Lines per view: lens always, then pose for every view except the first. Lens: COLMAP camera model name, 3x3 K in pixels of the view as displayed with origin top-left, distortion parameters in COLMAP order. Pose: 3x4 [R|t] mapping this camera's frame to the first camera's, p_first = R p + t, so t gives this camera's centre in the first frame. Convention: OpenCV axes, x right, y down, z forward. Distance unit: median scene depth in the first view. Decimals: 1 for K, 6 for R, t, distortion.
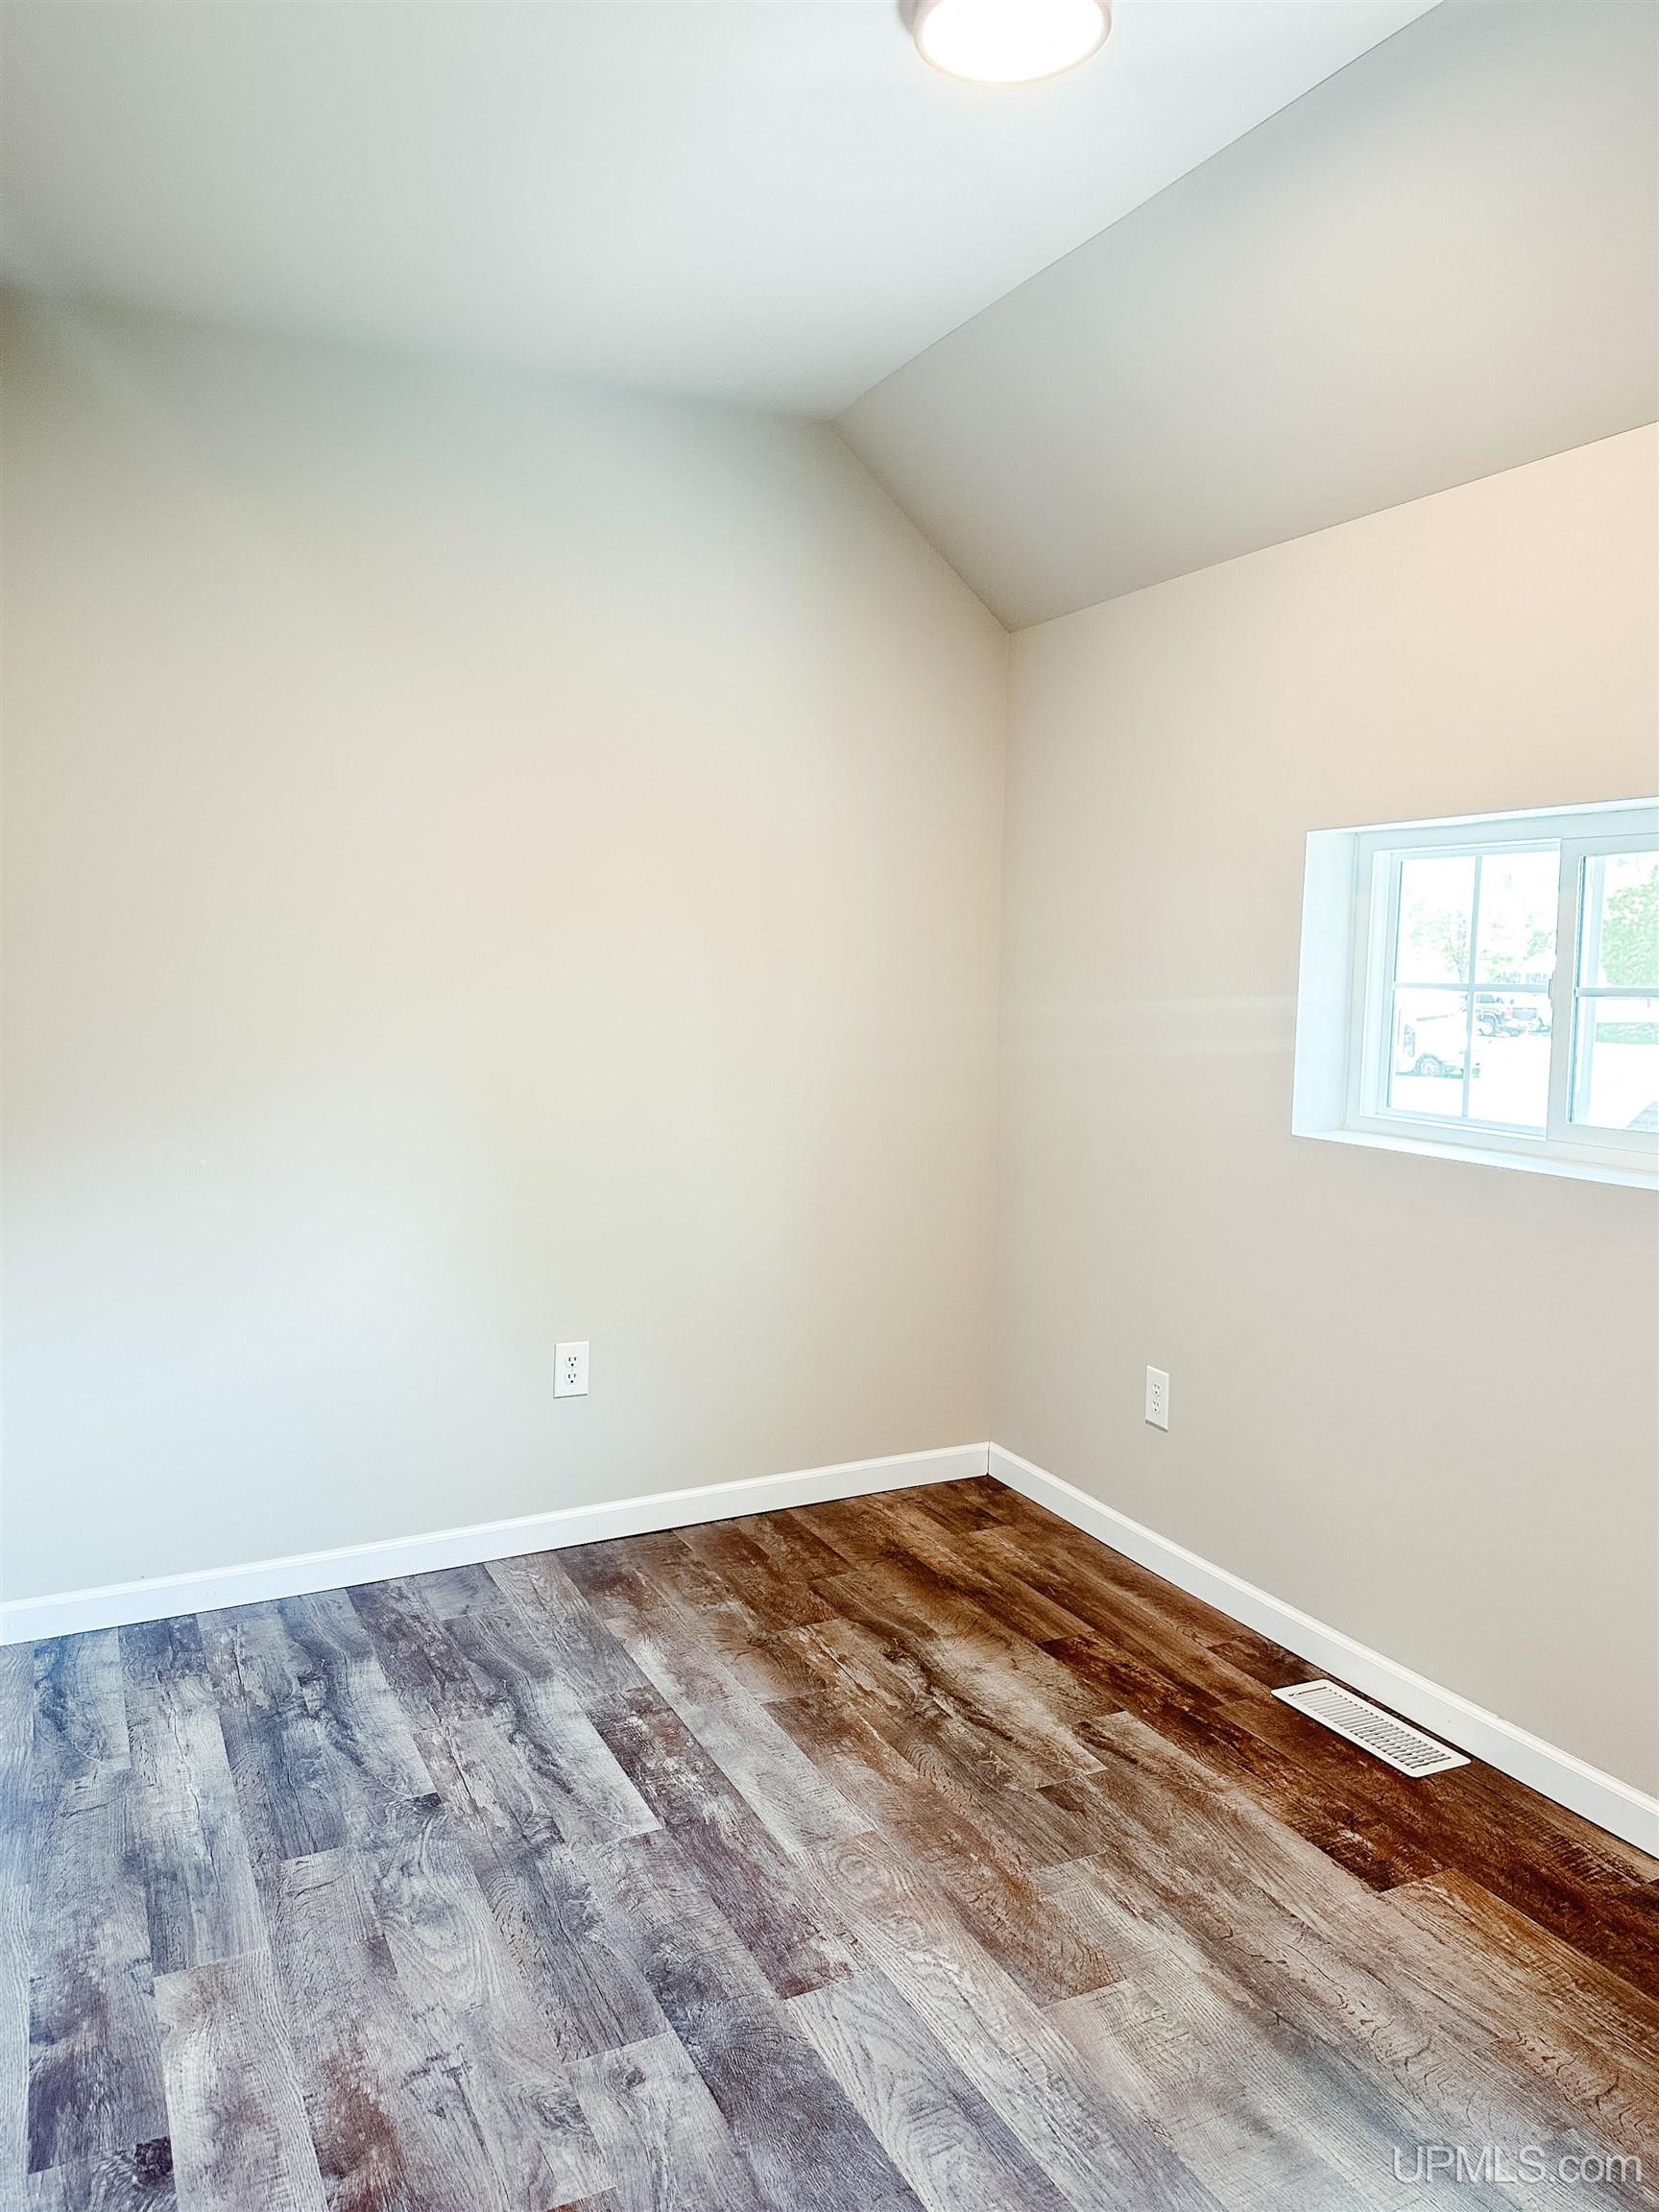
lens RADIAL K [[1593.9, 0, 836.1], [0, 1593.9, 1086.7], [0, 0, 1]] dist [0.041717, -0.036385]
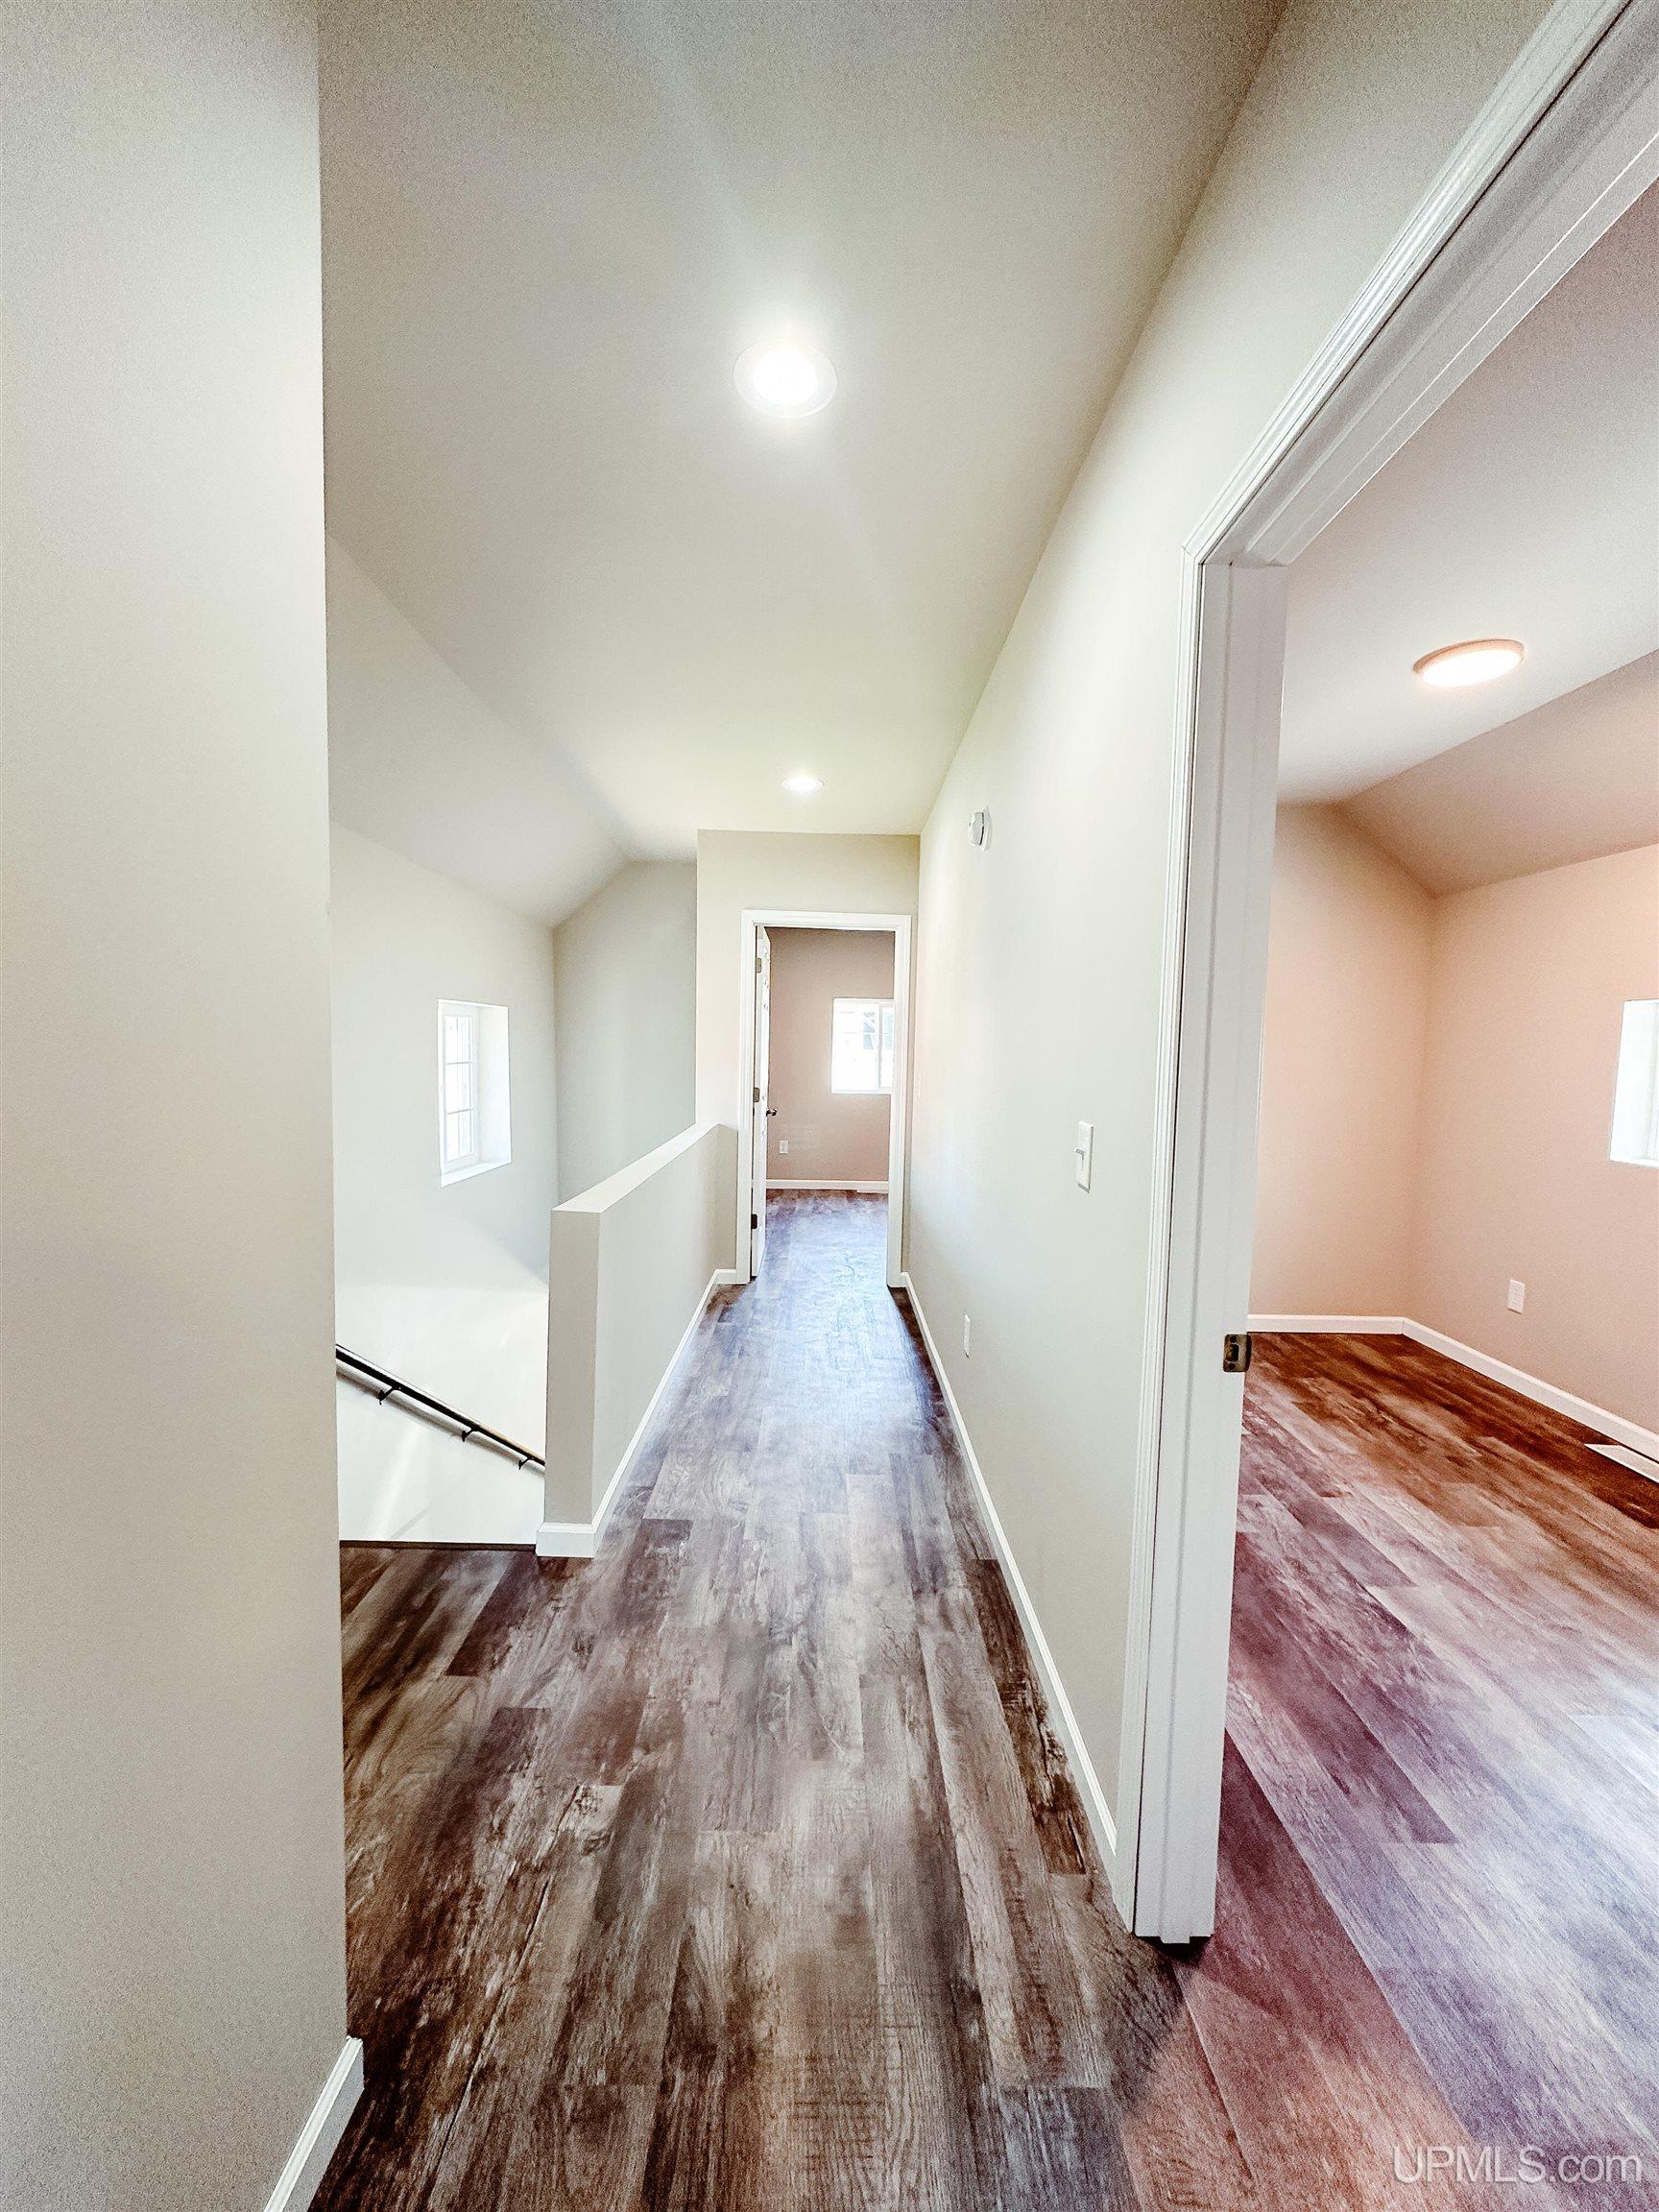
lens RADIAL K [[891.0, 0, 811.6], [0, 891.0, 1103.1], [0, 0, 1]] dist [-0.000634, 0.001070]
pose [[0.896436, 0.040963, -0.441276, -0.122070], [-0.057236, 0.998081, -0.023624, 0.044805], [0.439462, 0.046434, 0.897060, -0.445343]]
